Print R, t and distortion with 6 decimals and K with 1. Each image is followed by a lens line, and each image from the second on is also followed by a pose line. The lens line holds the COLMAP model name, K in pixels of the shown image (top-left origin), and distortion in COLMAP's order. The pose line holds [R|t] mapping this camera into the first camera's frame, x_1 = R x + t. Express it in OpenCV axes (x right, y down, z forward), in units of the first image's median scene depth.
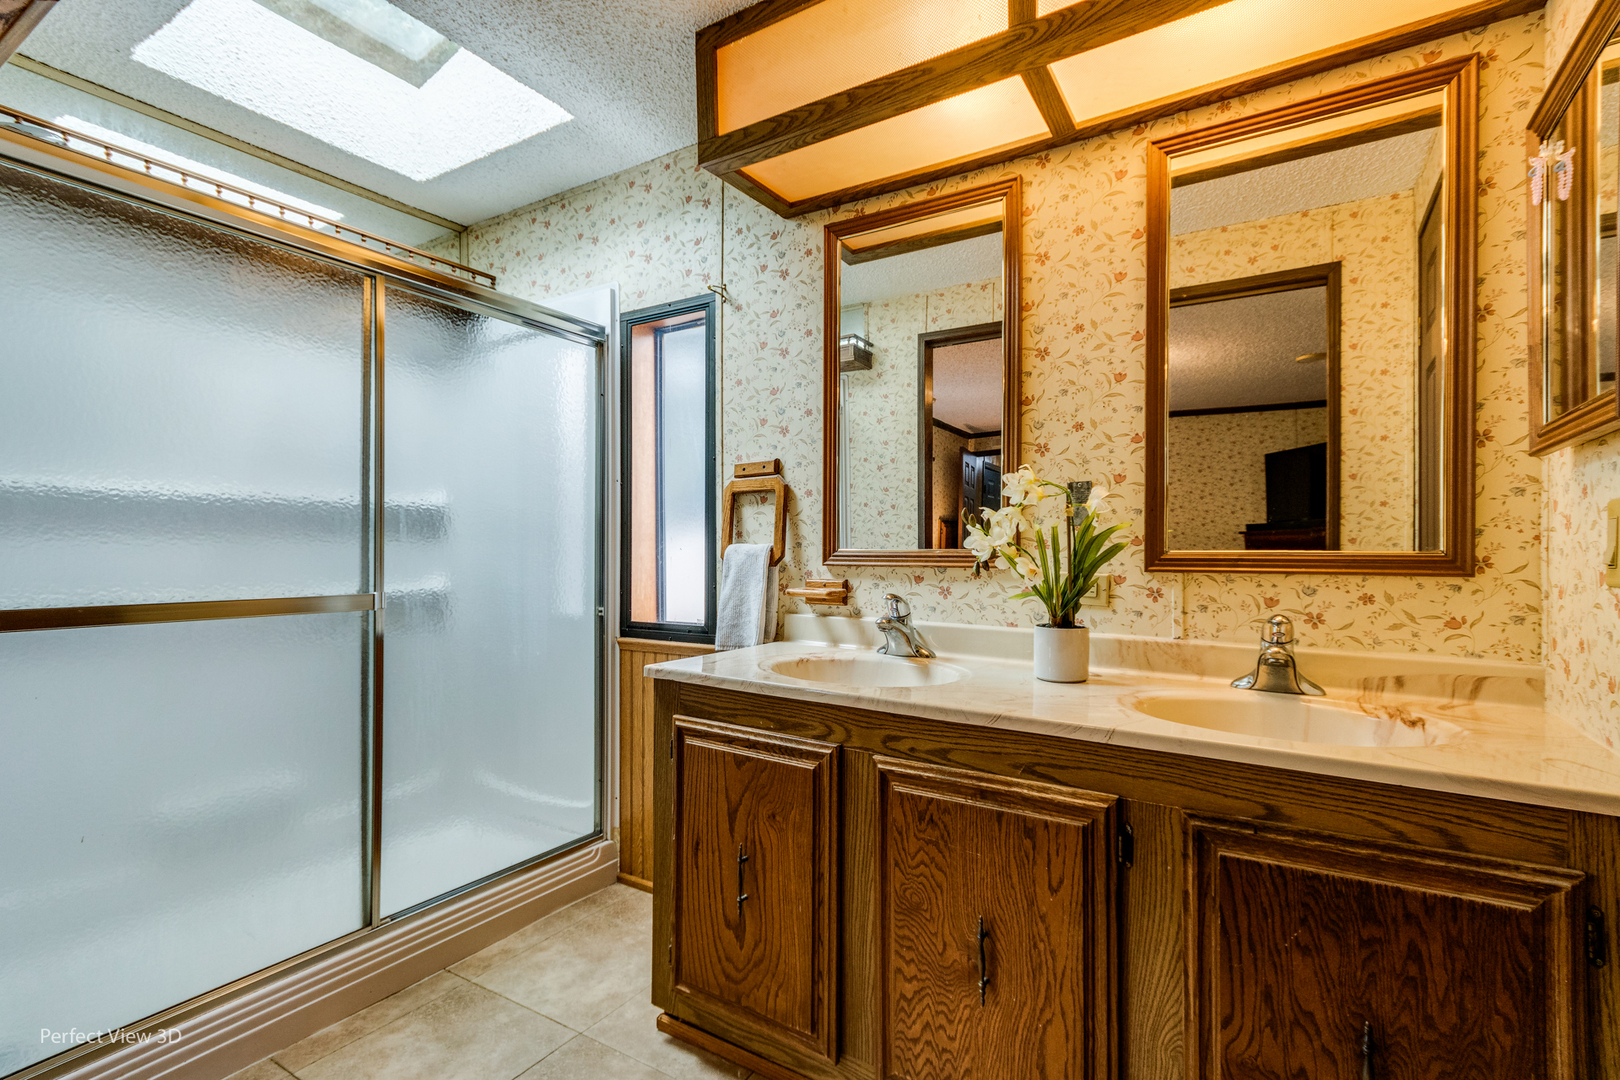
lens RADIAL K [[753.8, 0, 805.5], [0, 753.8, 548.2], [0, 0, 1]] dist [0.002259, 0.000393]
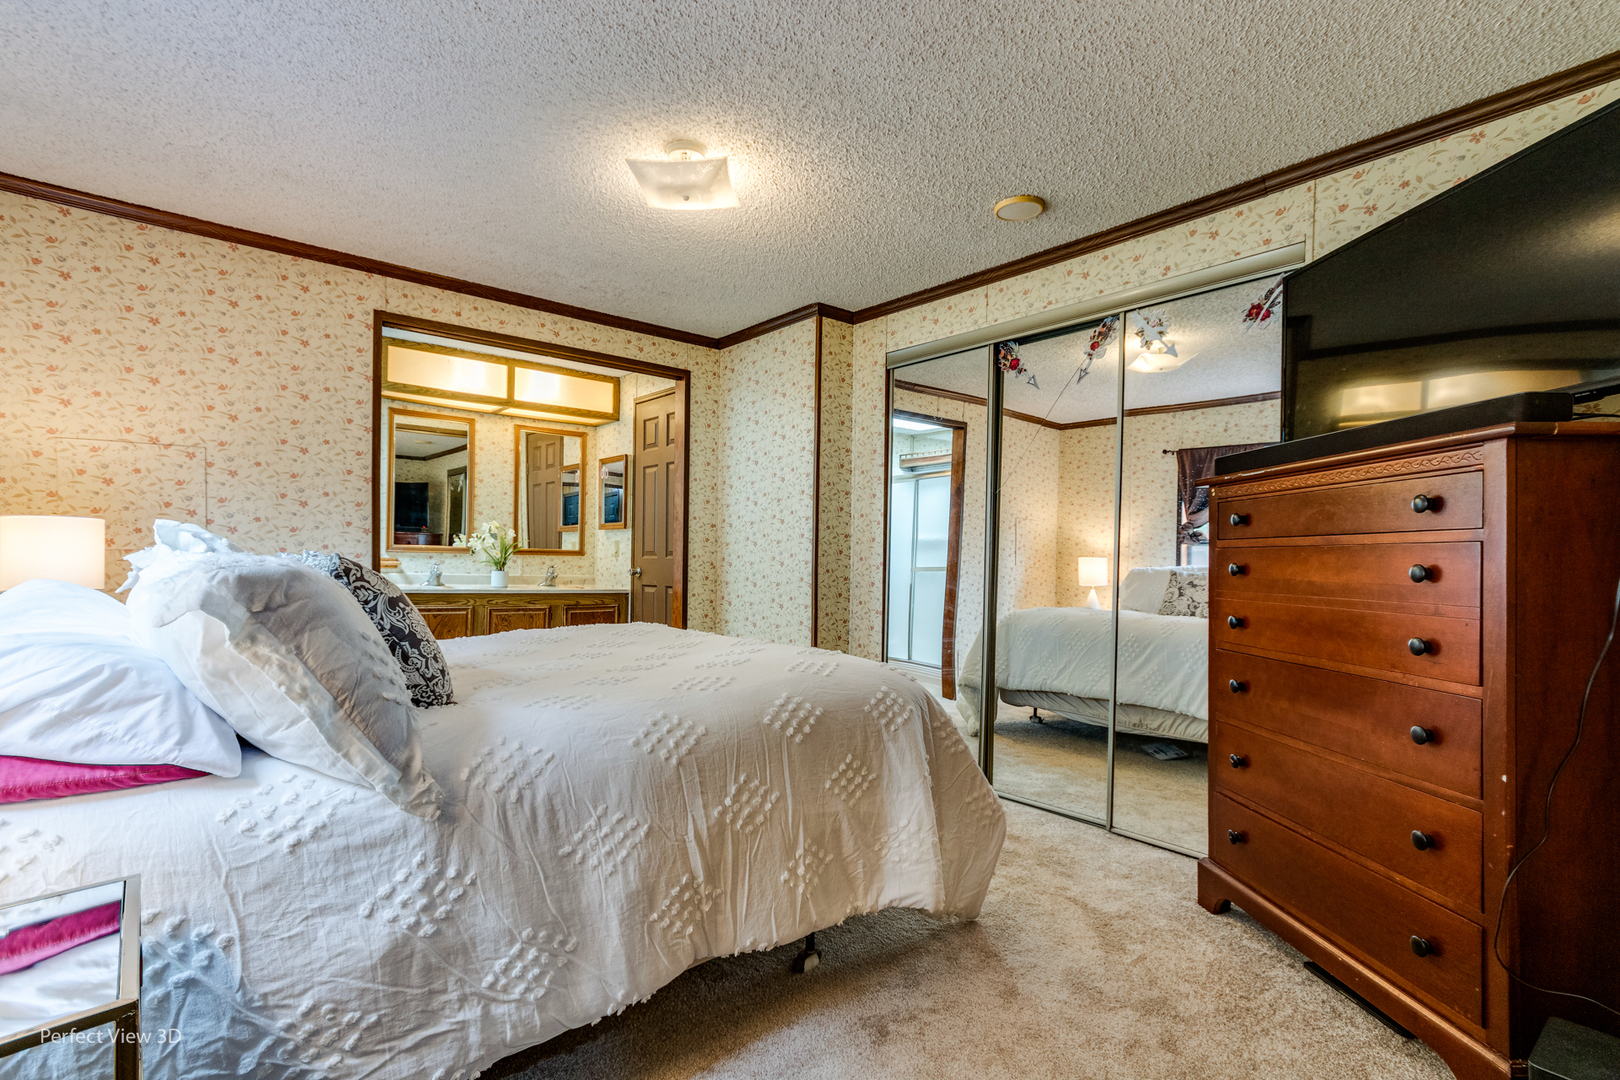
lens RADIAL K [[753.8, 0, 805.5], [0, 753.8, 548.2], [0, 0, 1]] dist [0.002259, 0.000393]
pose [[0.268625, 0.022445, 0.962983, -2.603112], [-0.015199, 0.999703, -0.019061, 0.050989], [-0.963125, -0.009516, 0.268887, -1.221114]]
